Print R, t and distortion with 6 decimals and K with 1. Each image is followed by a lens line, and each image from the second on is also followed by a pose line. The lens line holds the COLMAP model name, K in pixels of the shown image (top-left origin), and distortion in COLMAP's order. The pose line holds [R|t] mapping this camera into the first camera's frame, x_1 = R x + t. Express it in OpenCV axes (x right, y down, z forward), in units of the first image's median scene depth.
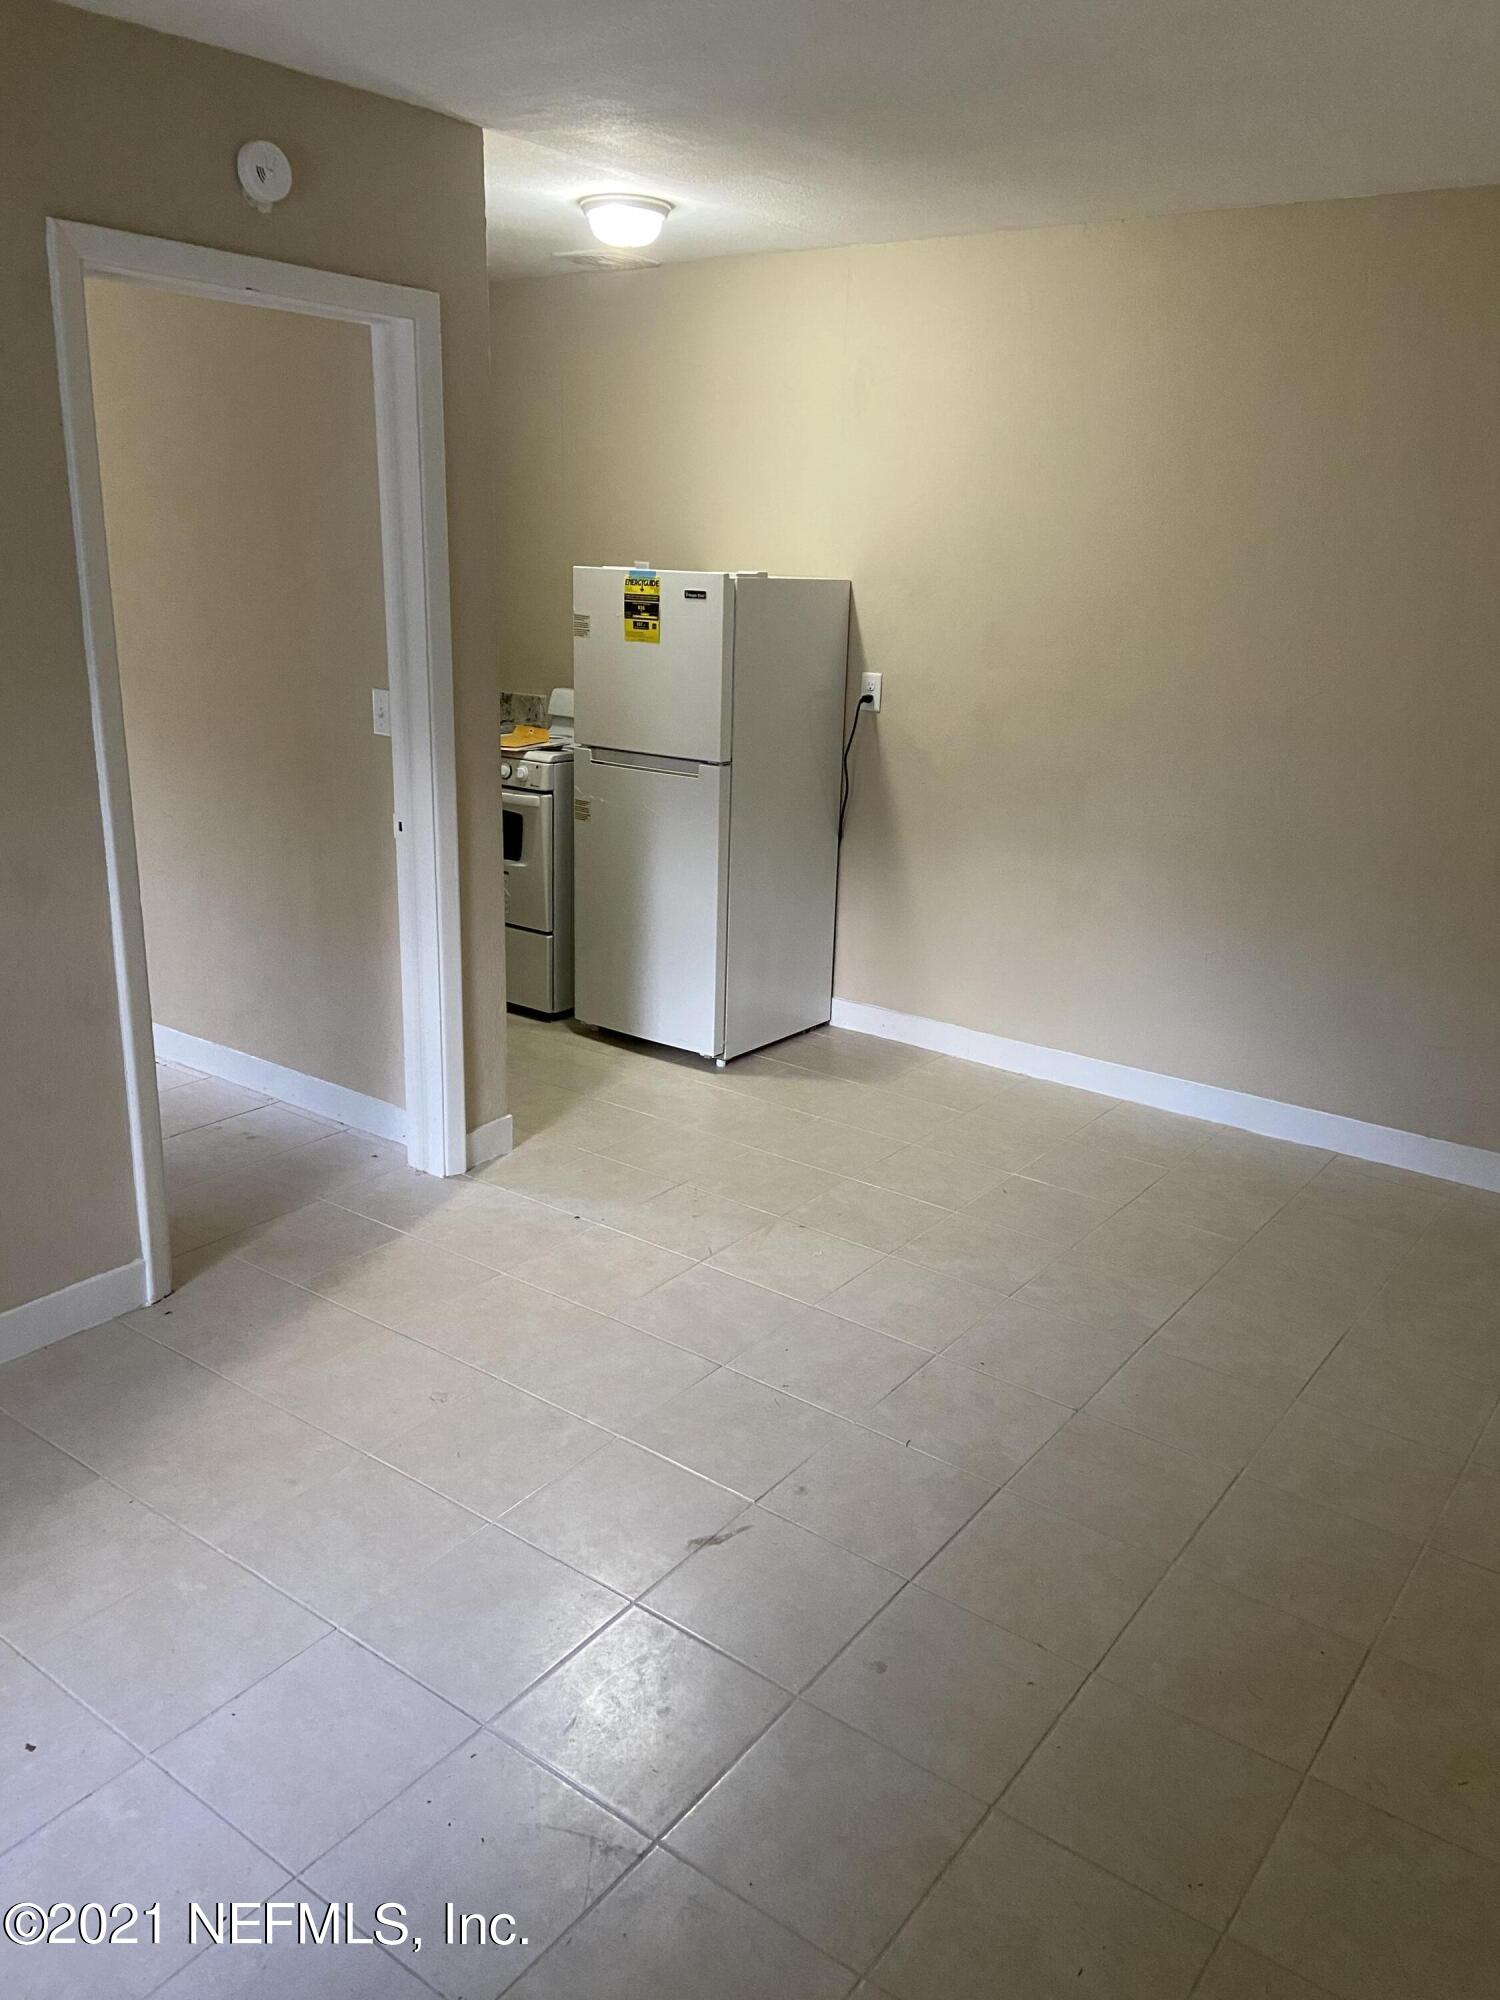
lens RADIAL K [[1517.7, 0, 781.8], [0, 1517.7, 992.1], [0, 0, 1]] dist [0.140660, -0.174881]
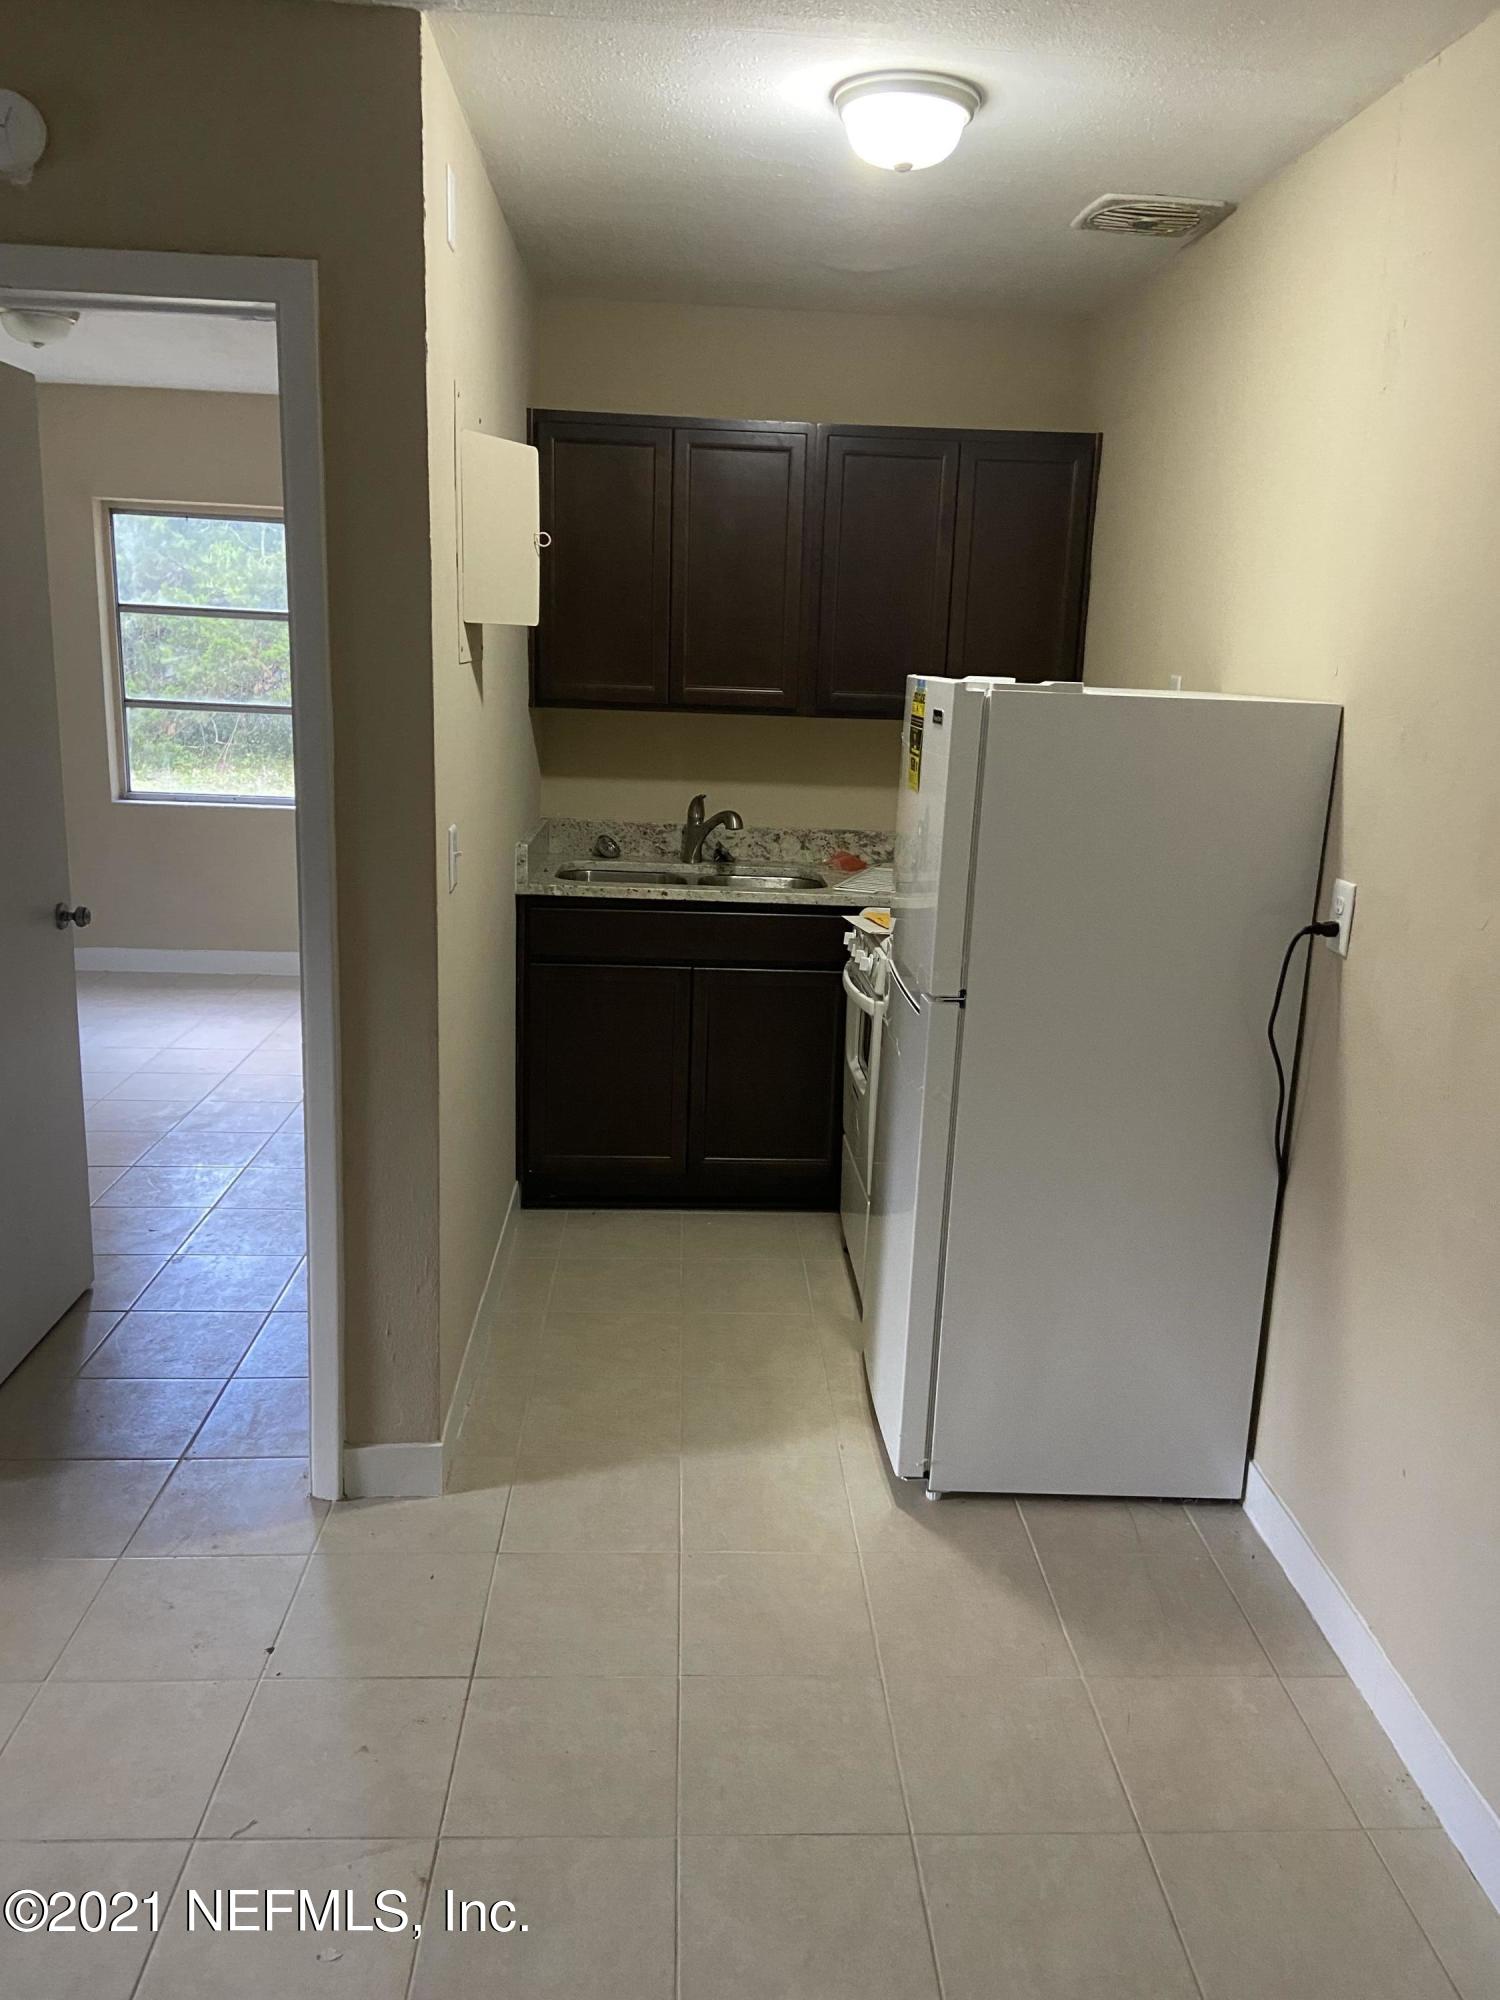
lens RADIAL K [[1510.1, 0, 750.0], [0, 1510.1, 1000.0], [0, 0, 1]] dist [0.137643, -0.178999]
pose [[0.625457, 0.170944, -0.761303, 0.394722], [-0.236704, 0.971294, 0.023629, -0.160709], [0.743488, 0.165425, 0.647966, 0.624087]]
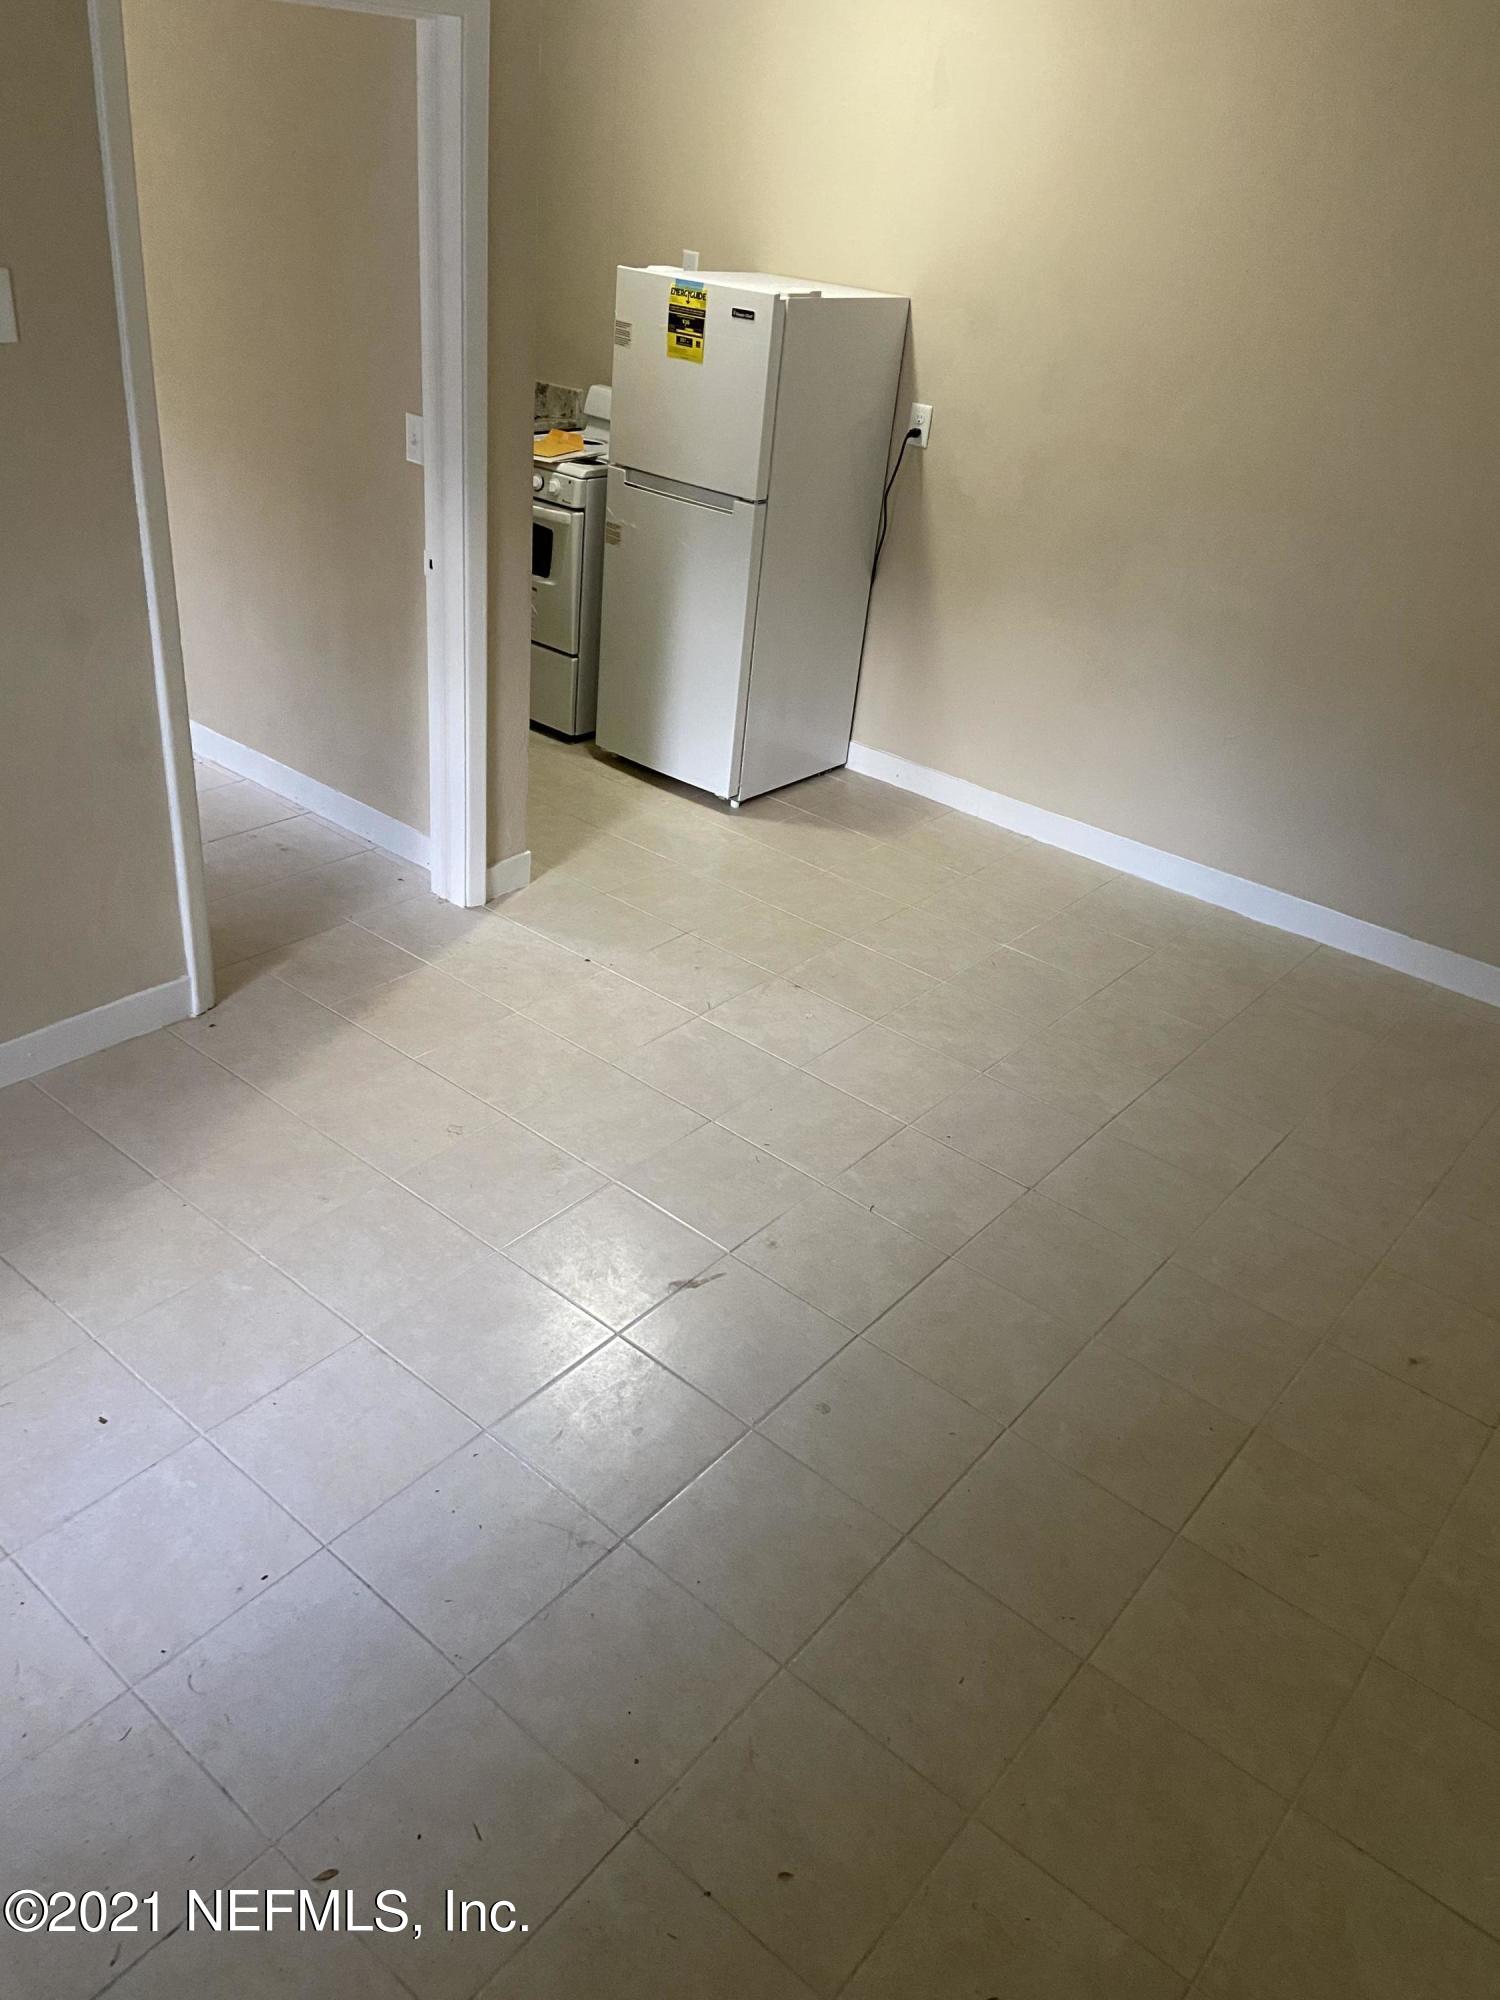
lens RADIAL K [[1510.1, 0, 750.0], [0, 1510.1, 1000.0], [0, 0, 1]] dist [0.137643, -0.178999]
pose [[0.996353, 0.082357, -0.022304, 0.004445], [-0.075217, 0.971195, 0.226102, -0.066797], [0.040283, -0.223600, 0.973848, -0.027983]]
